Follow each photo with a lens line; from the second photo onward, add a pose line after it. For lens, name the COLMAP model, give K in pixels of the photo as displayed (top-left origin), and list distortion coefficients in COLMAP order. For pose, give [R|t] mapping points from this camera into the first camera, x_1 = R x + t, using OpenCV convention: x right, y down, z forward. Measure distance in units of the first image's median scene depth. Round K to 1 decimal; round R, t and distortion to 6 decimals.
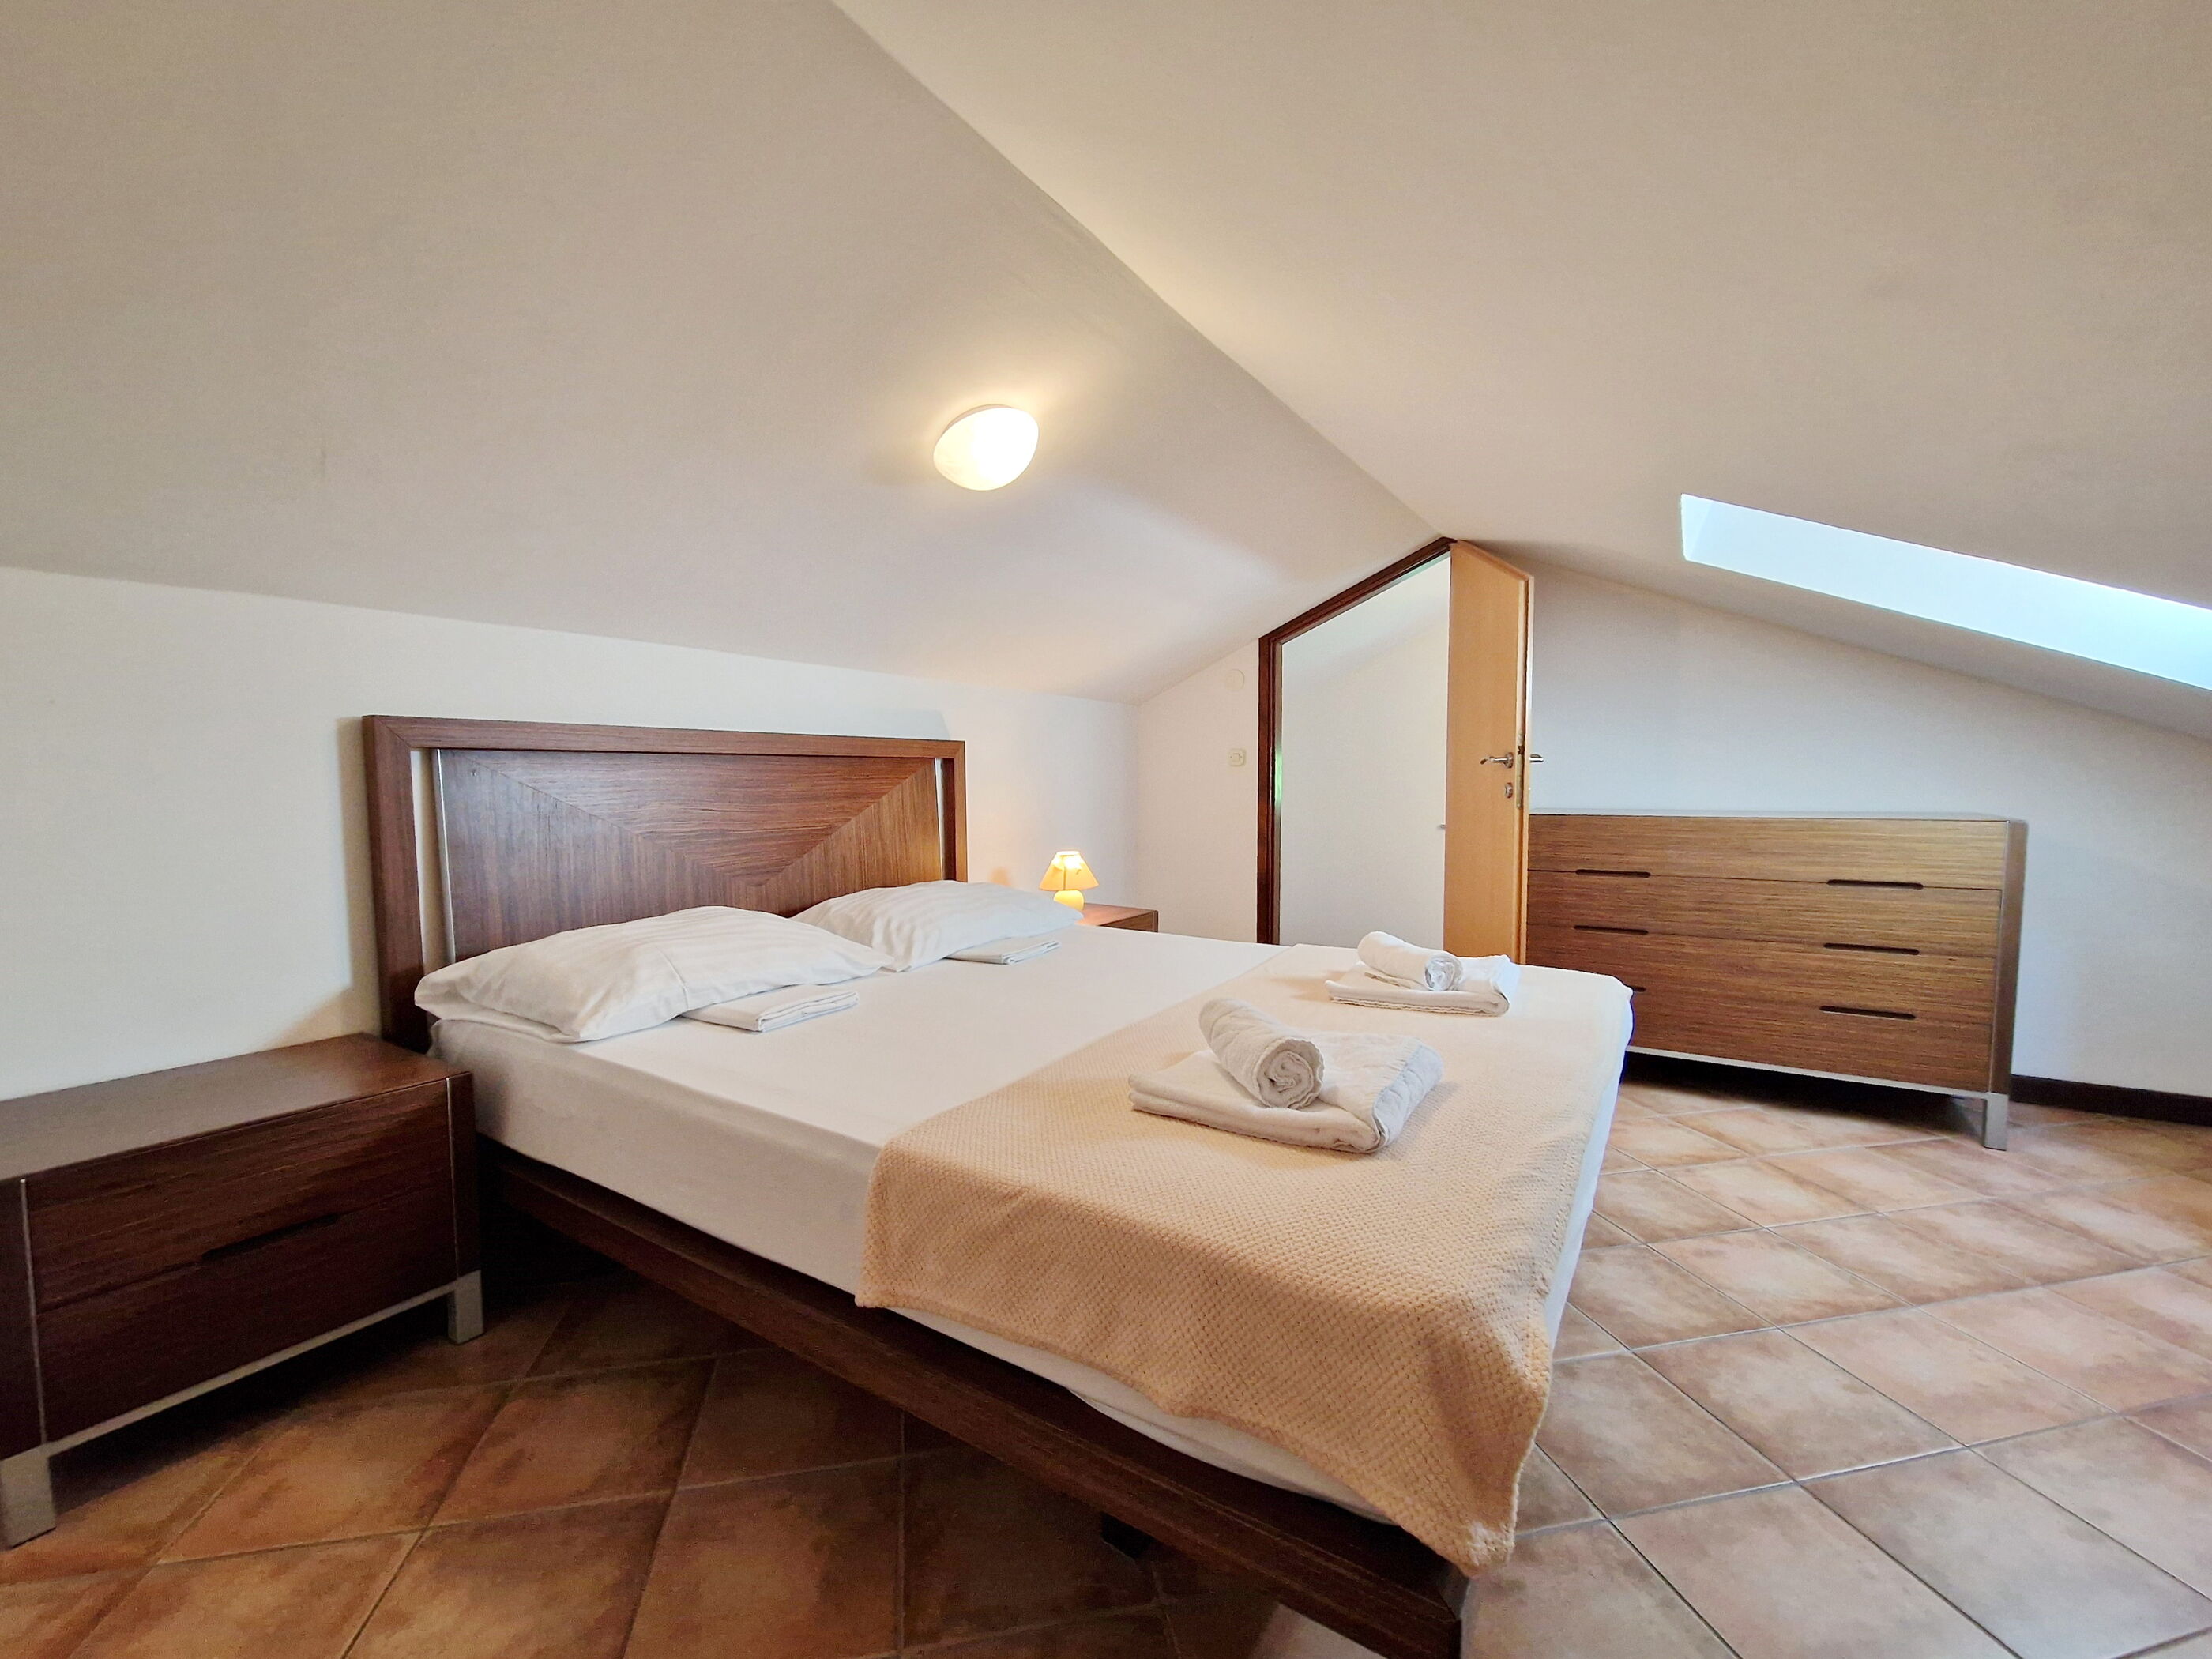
lens RADIAL K [[902.7, 0, 1091.8], [0, 902.7, 837.6], [0, 0, 1]] dist [0.001427, -0.003304]
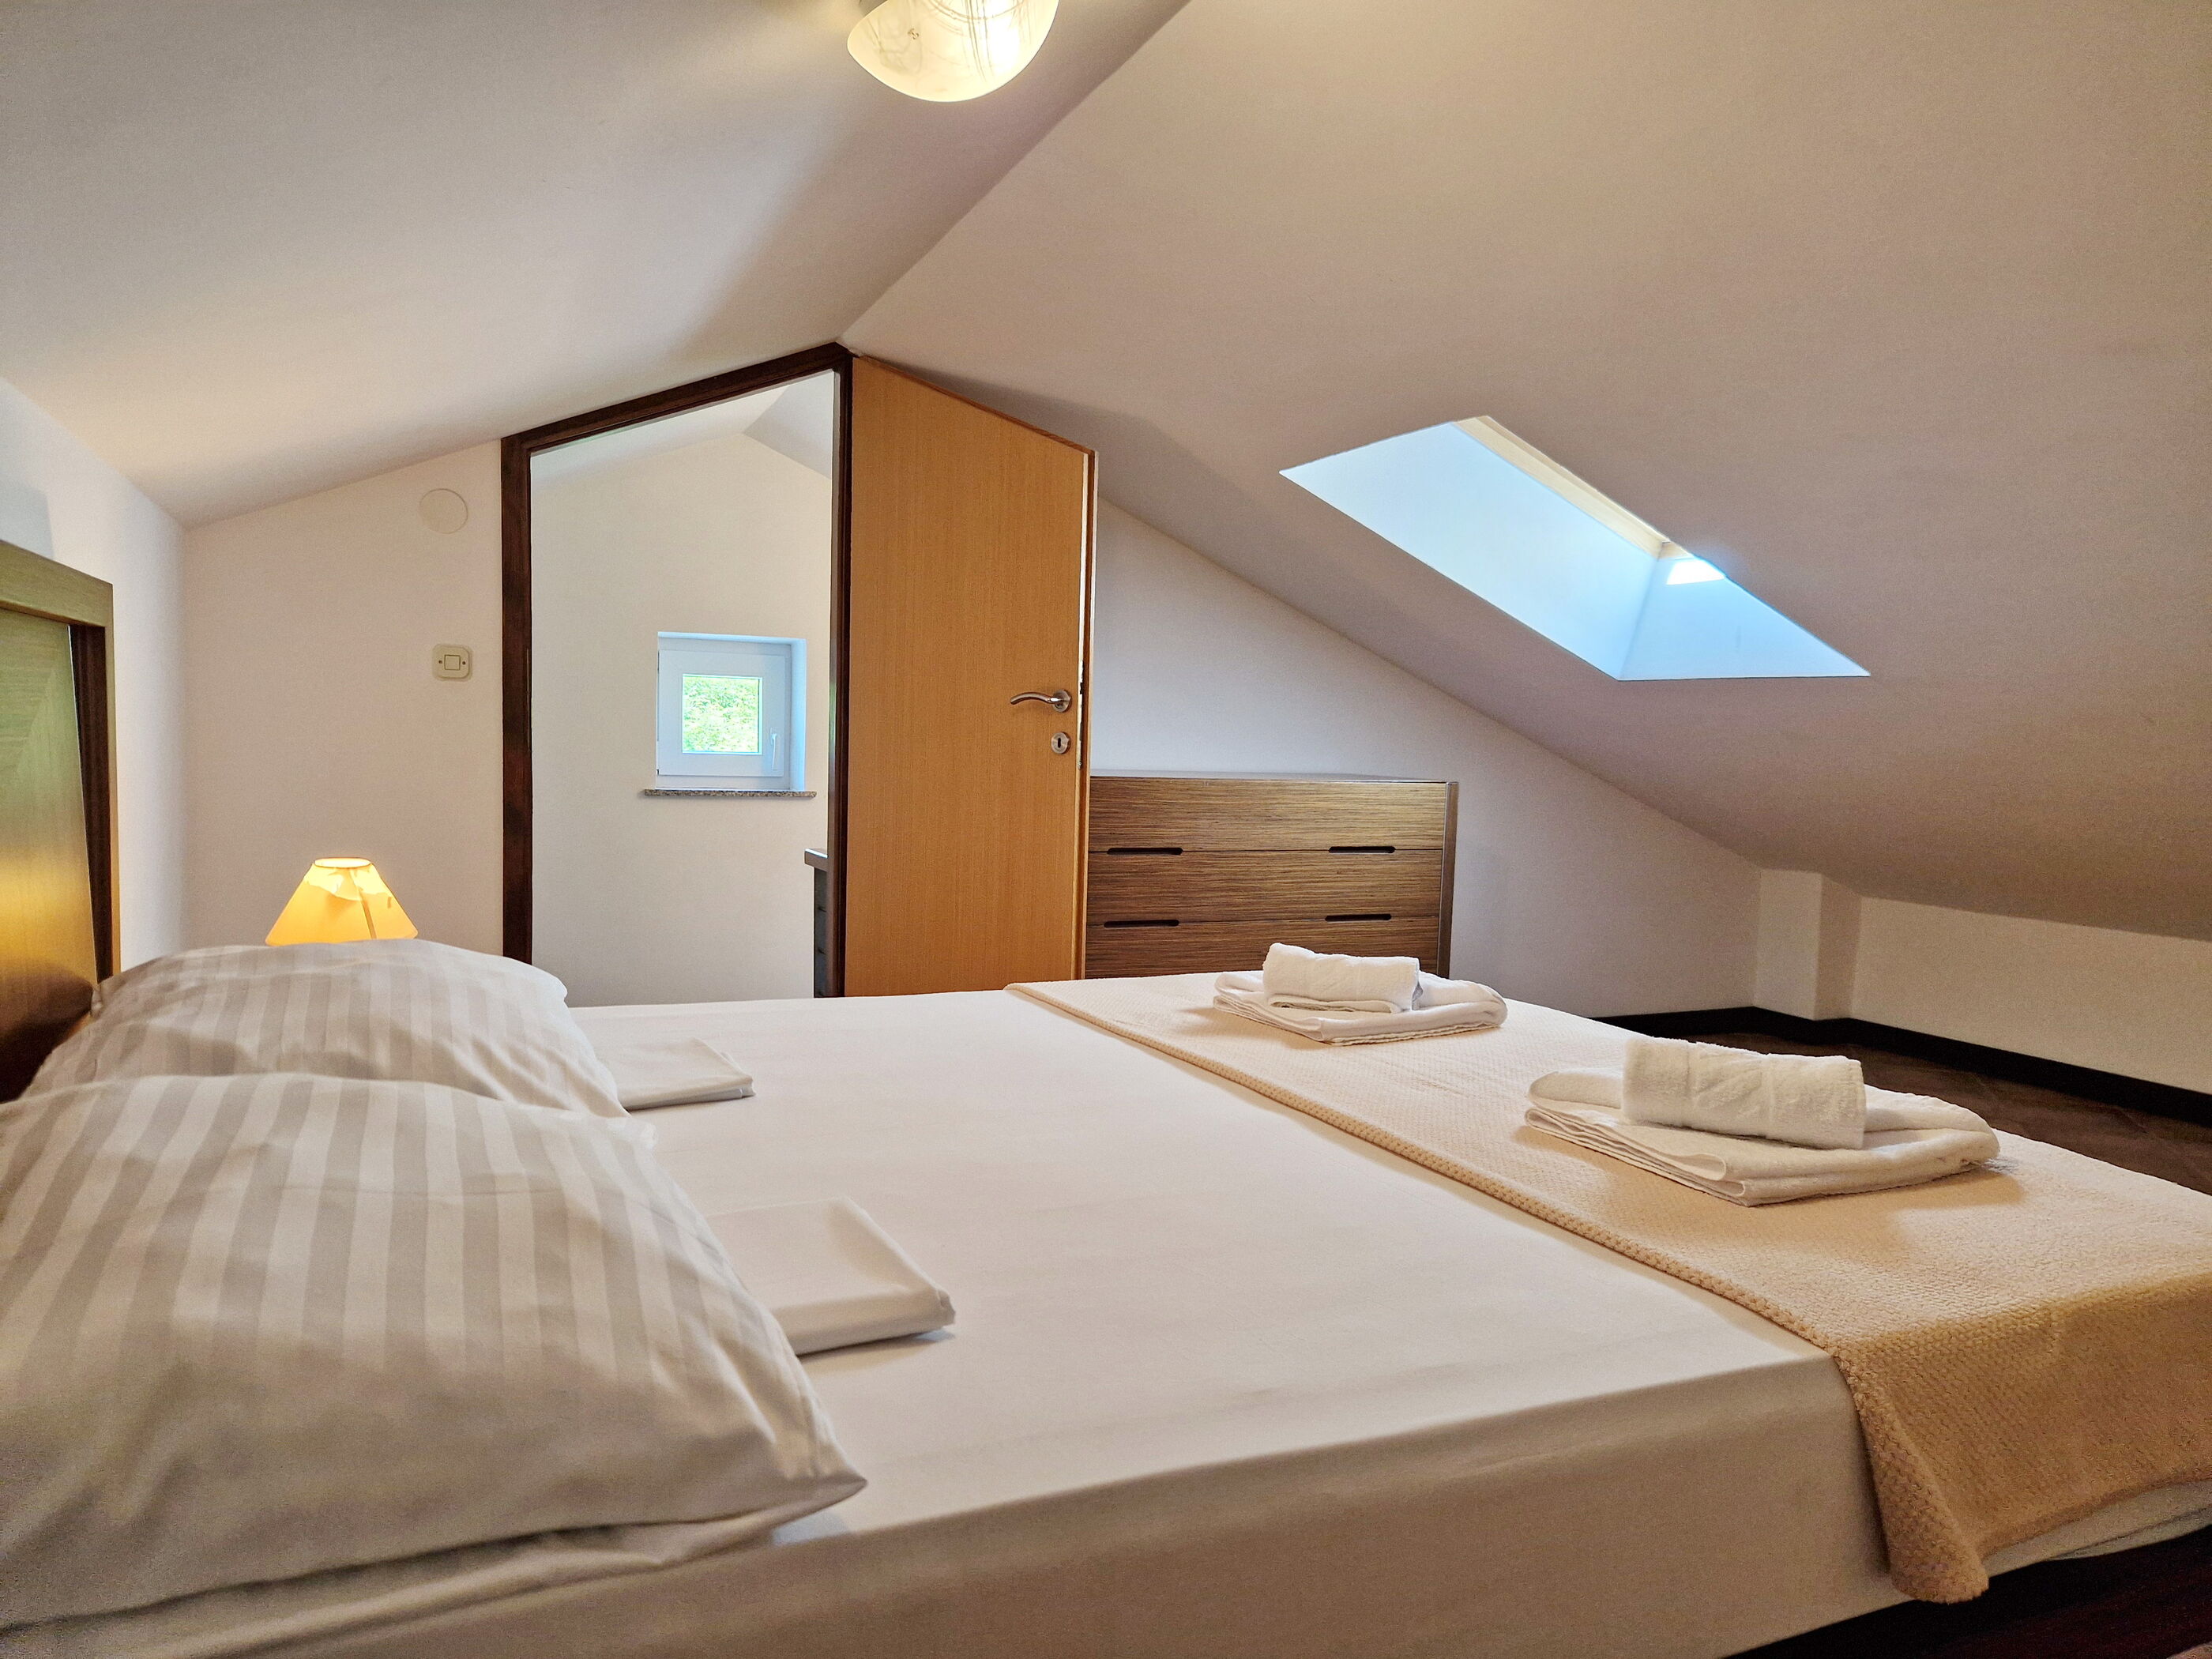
lens RADIAL K [[1469.8, 0, 1098.2], [0, 1469.8, 834.5], [0, 0, 1]] dist [0.064402, -0.059558]
pose [[0.544736, -0.036711, 0.837804, -0.523855], [0.017669, 0.999322, 0.032300, -0.017311], [-0.838422, -0.002791, 0.545015, 0.343466]]
